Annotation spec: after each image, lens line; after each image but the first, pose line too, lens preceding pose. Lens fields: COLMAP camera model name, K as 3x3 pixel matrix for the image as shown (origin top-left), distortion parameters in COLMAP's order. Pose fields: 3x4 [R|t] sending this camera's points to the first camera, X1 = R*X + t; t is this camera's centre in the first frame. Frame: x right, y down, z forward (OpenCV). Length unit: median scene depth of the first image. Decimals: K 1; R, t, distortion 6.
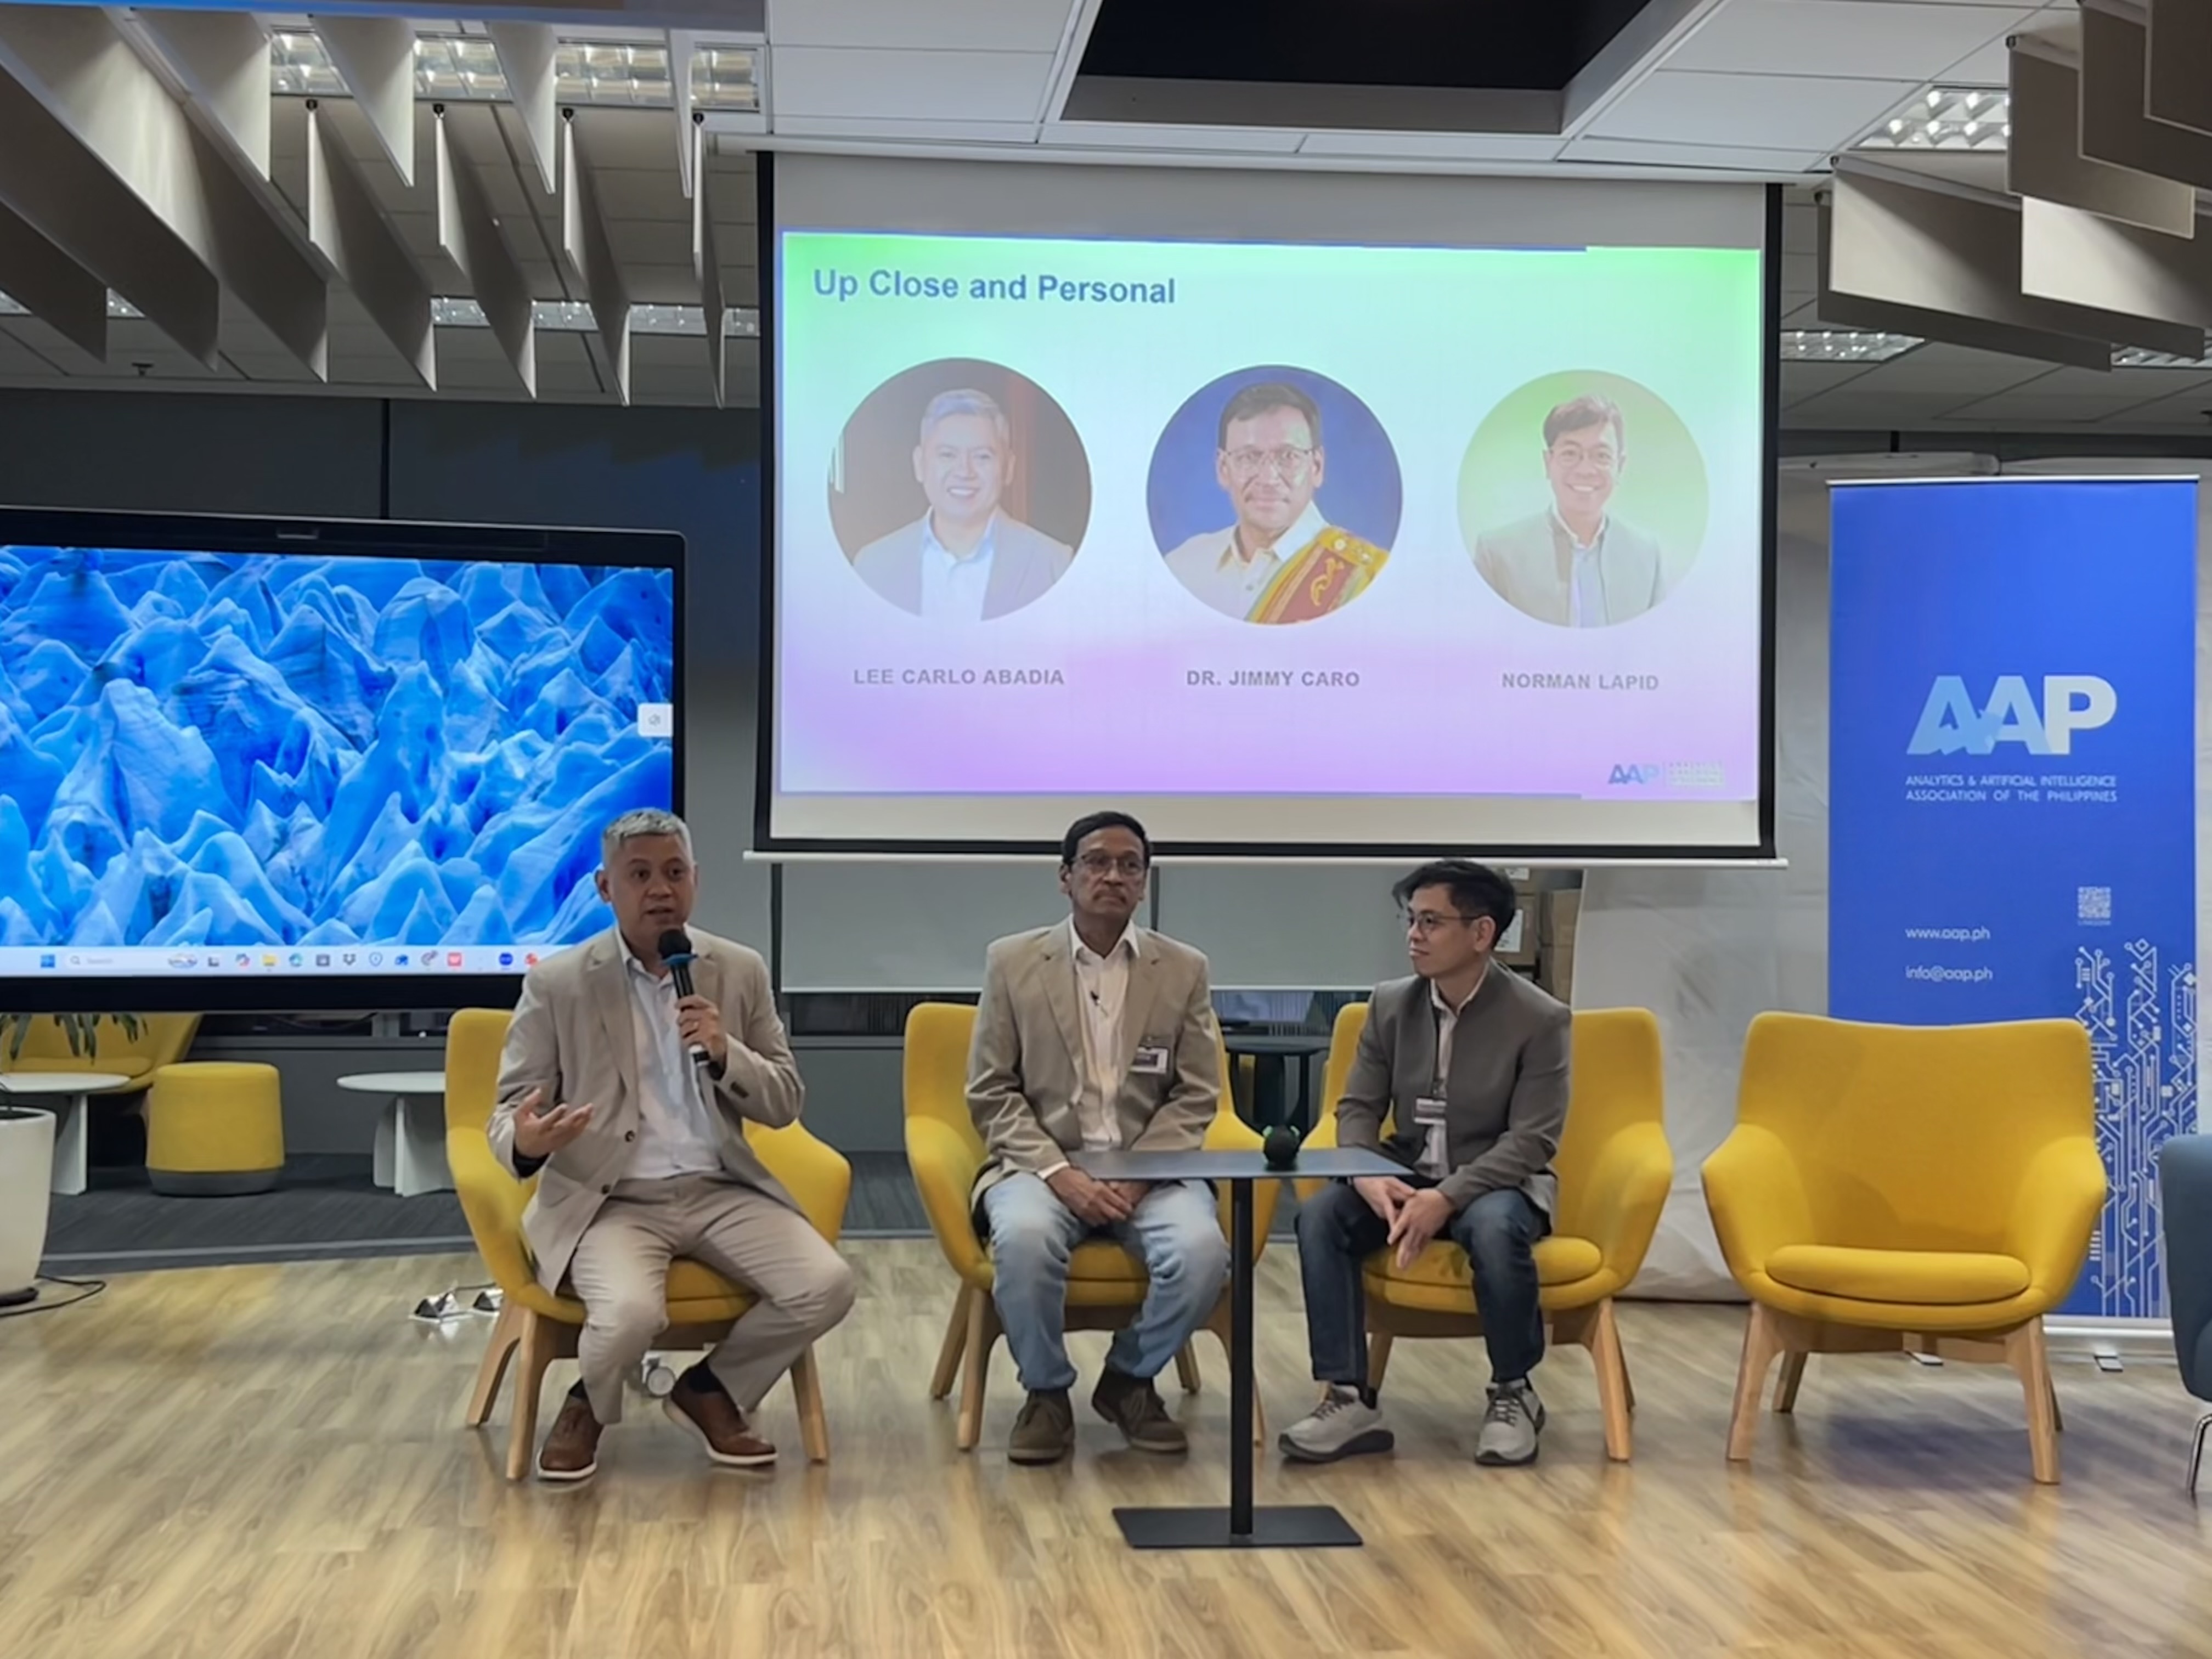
lens RADIAL K [[2832.5, 0, 1103.7], [0, 2832.5, 833.4], [0, 0, 1]] dist [0.008977, 0.000000]
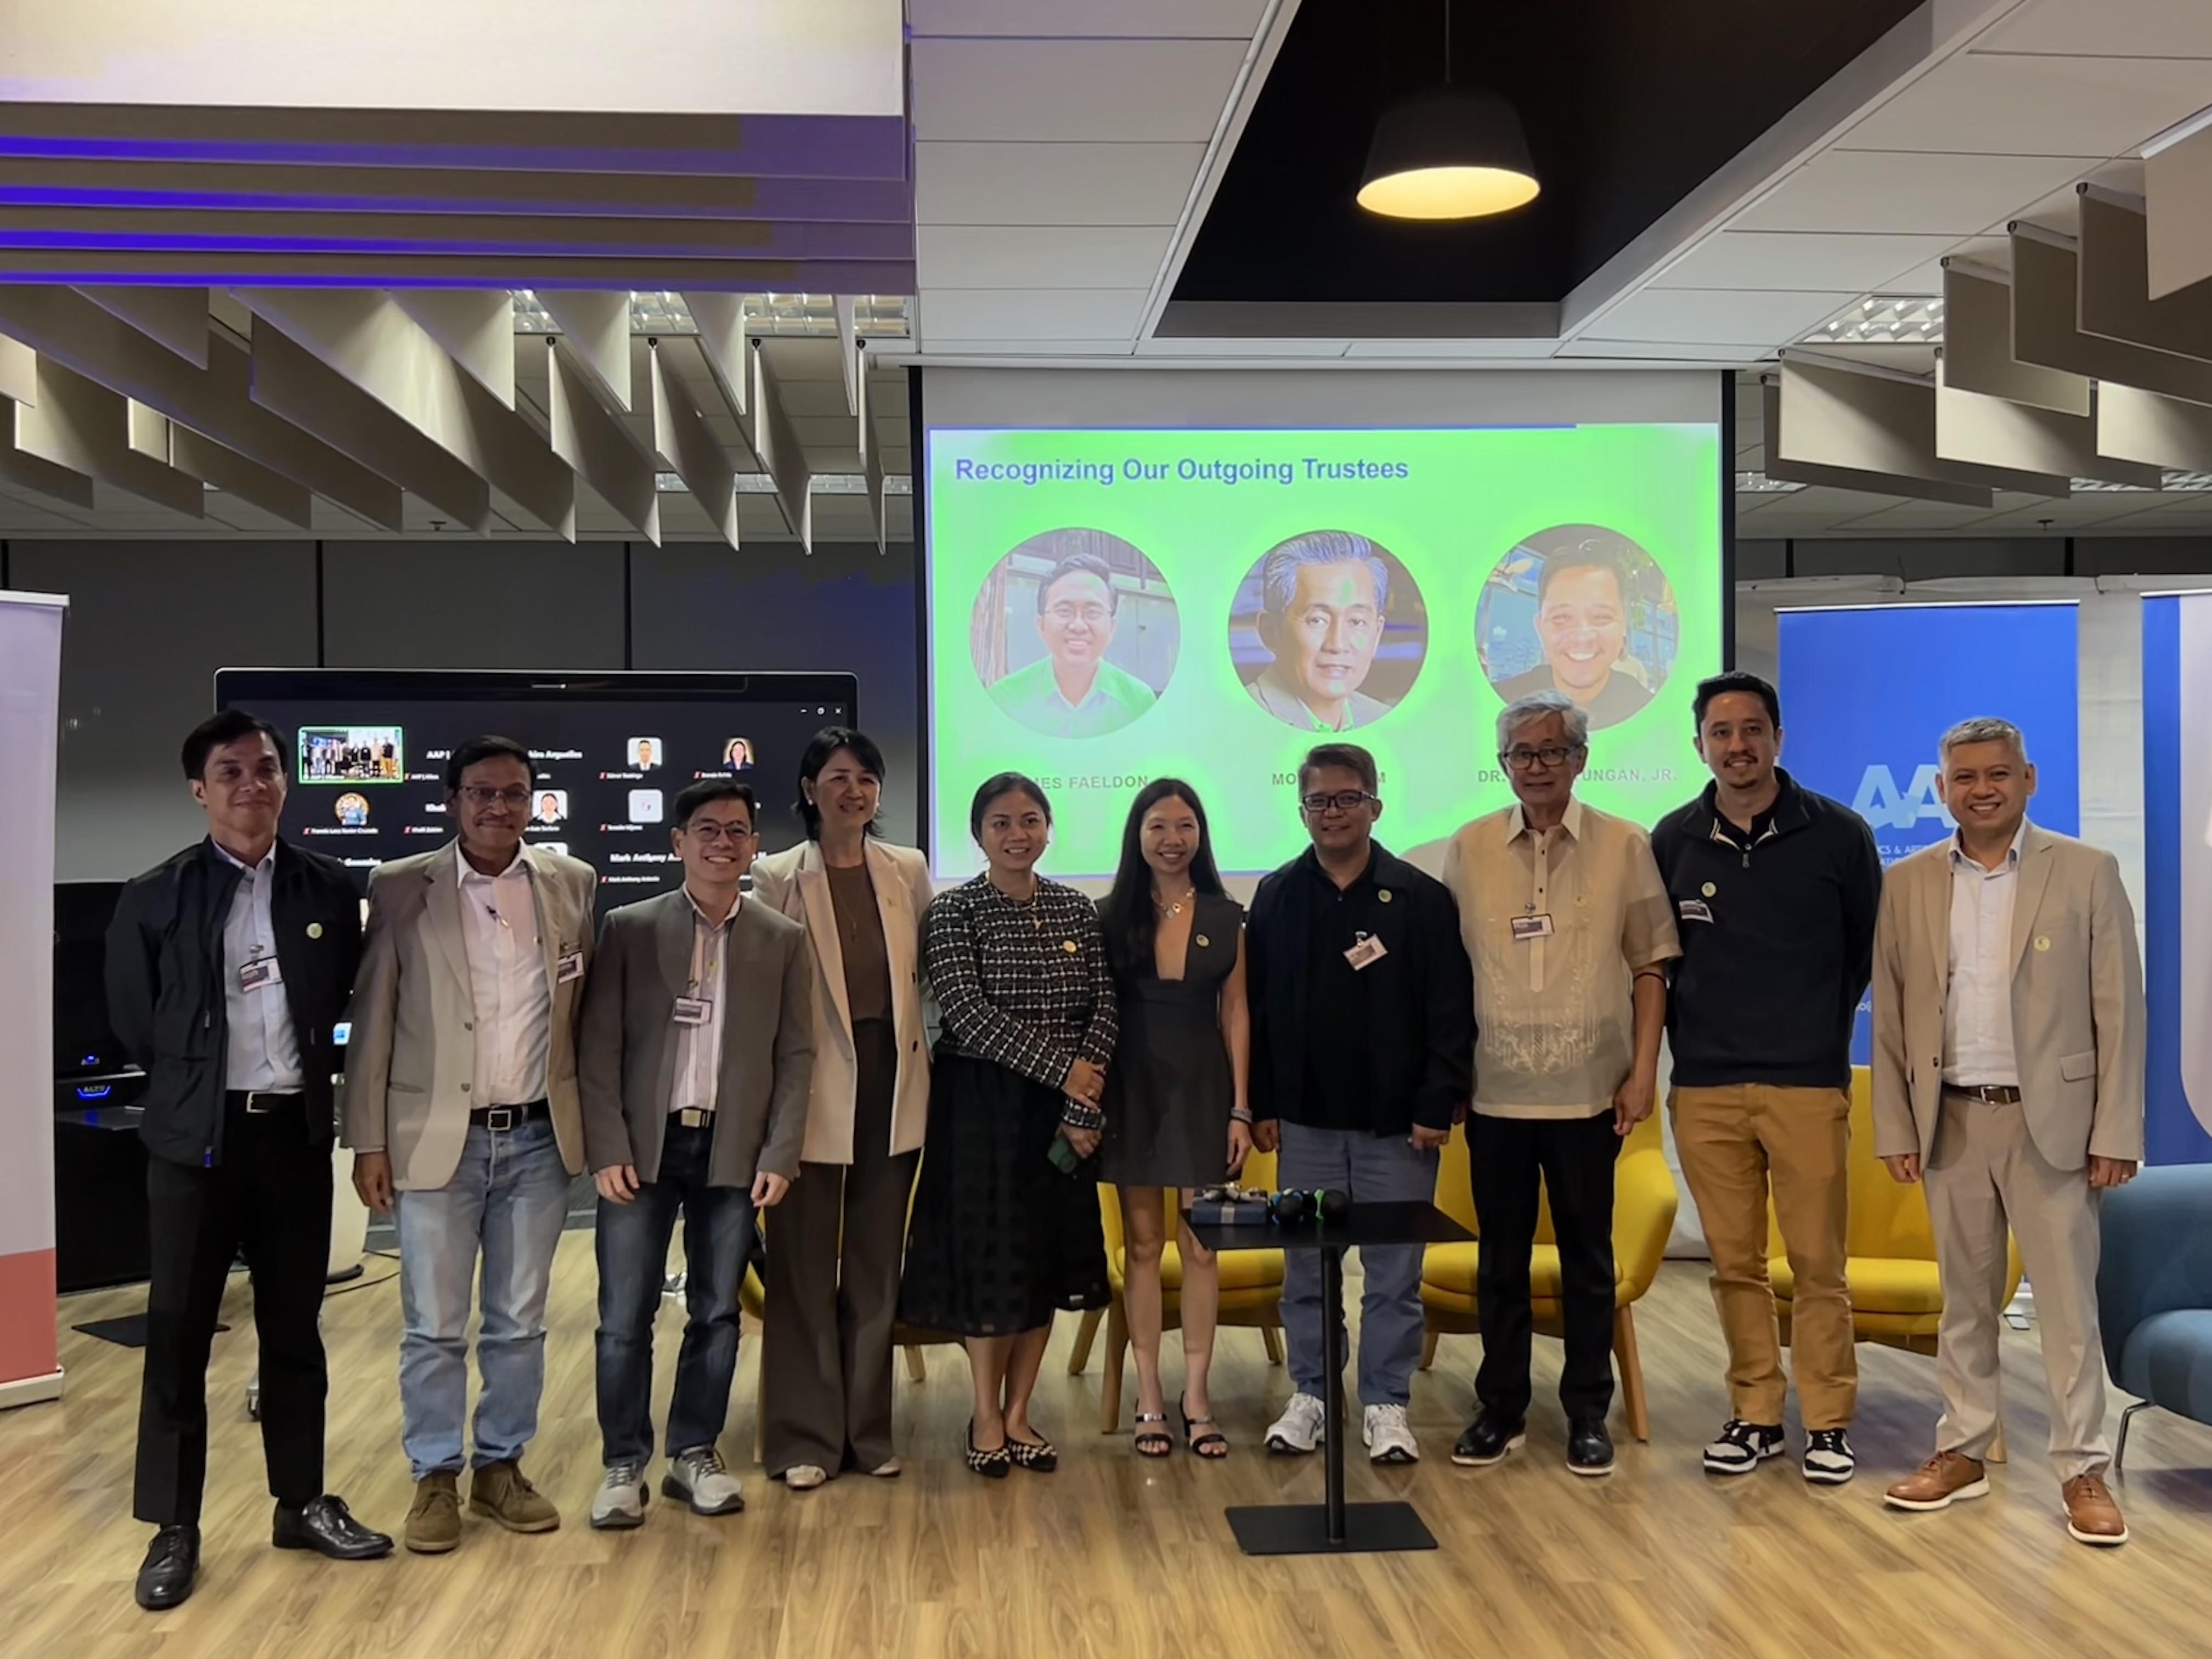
lens RADIAL K [[2073.0, 0, 1108.3], [0, 2073.0, 824.5], [0, 0, 1]] dist [-0.003071, 0.000000]
pose [[0.999442, -0.017737, -0.028296, -0.014394], [0.017999, 0.999797, 0.009018, -0.053027], [0.028130, -0.009522, 0.999559, 0.105280]]
